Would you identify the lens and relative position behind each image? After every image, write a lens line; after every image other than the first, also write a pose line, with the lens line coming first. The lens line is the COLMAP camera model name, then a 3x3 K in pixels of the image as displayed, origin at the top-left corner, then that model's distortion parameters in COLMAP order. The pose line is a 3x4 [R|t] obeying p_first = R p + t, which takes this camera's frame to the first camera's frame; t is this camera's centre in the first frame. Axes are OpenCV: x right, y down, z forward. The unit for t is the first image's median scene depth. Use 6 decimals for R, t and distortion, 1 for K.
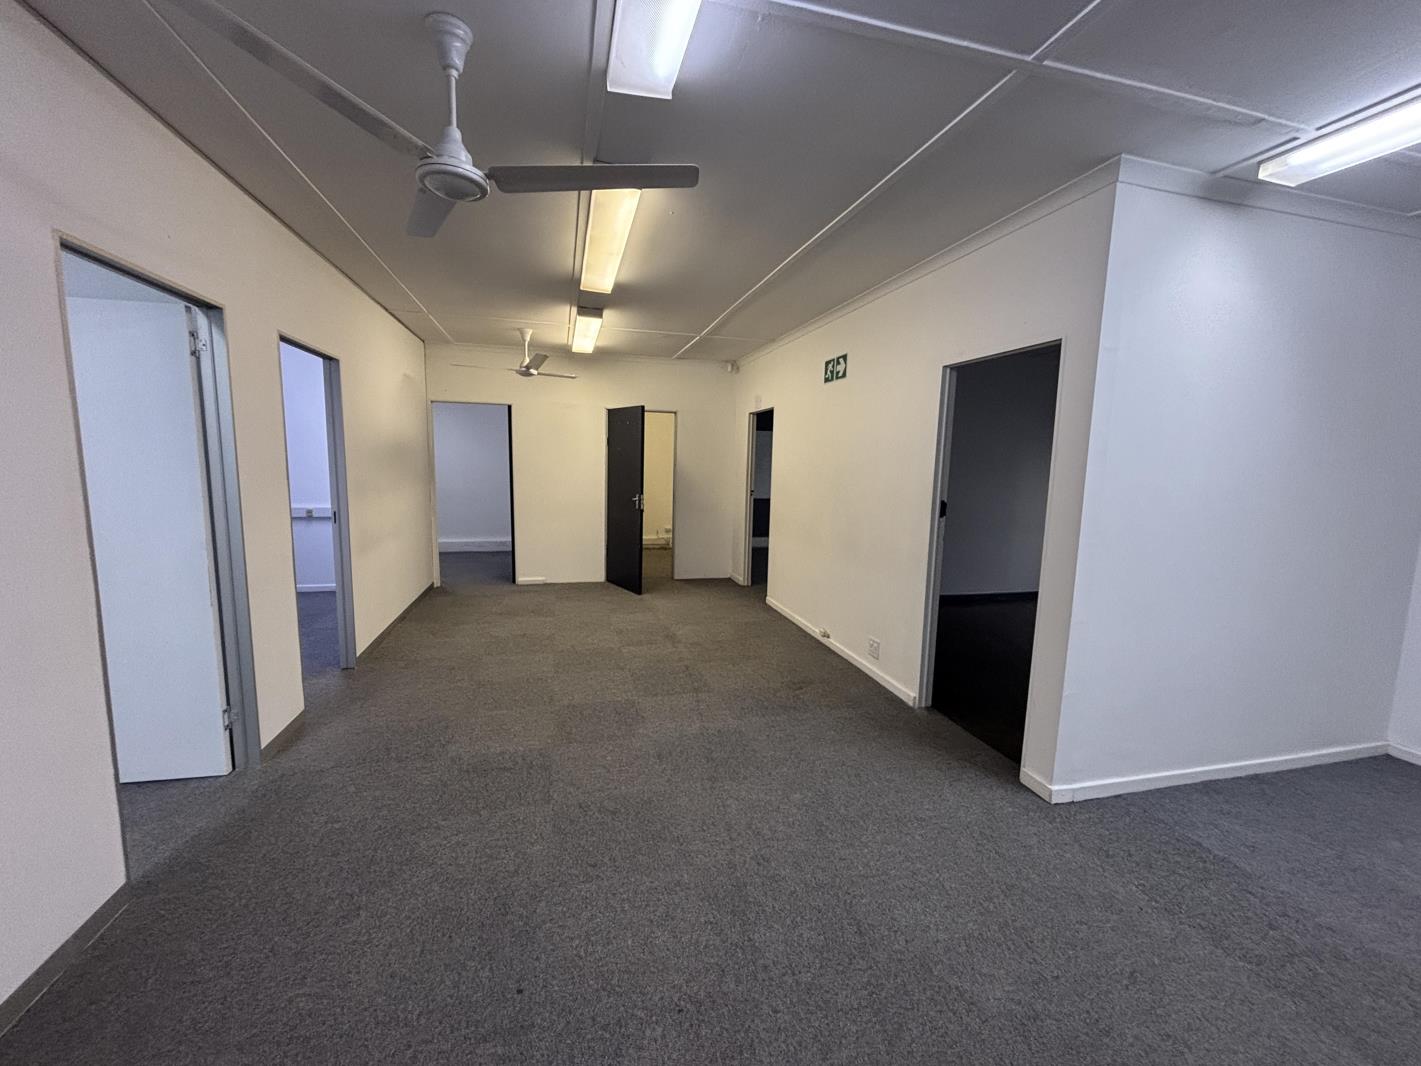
lens RADIAL K [[572.6, 0, 710.2], [0, 572.6, 530.6], [0, 0, 1]] dist [0.001651, -0.000101]
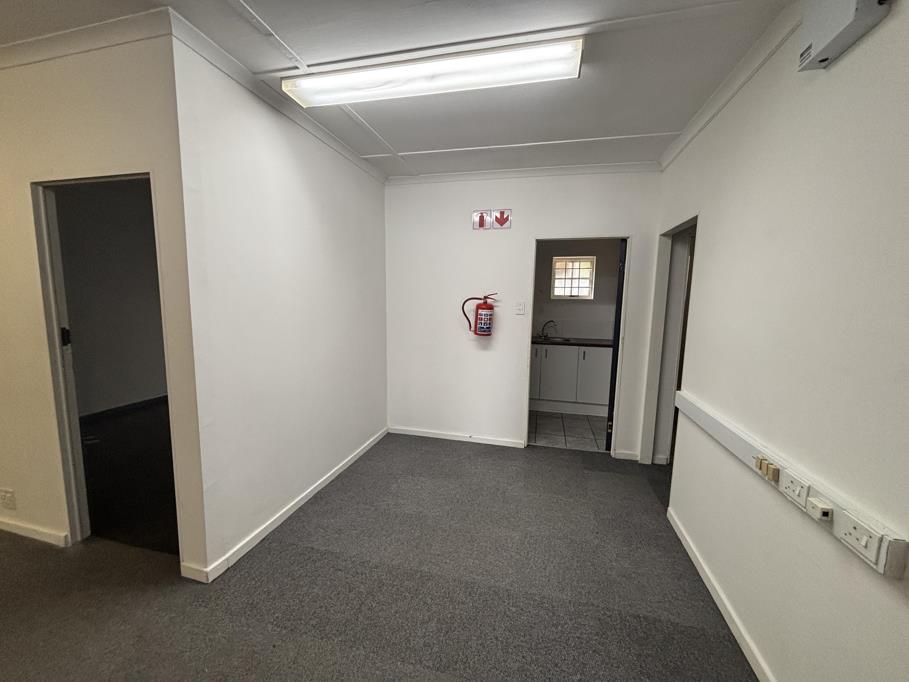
lens RADIAL K [[366.3, 0, 454.3], [0, 366.3, 339.5], [0, 0, 1]] dist [0.001651, -0.000101]
pose [[0.479772, -0.123476, 0.868662, 0.240472], [0.099853, 0.991300, 0.085758, -0.027083], [-0.871693, 0.045595, 0.487927, 0.172925]]
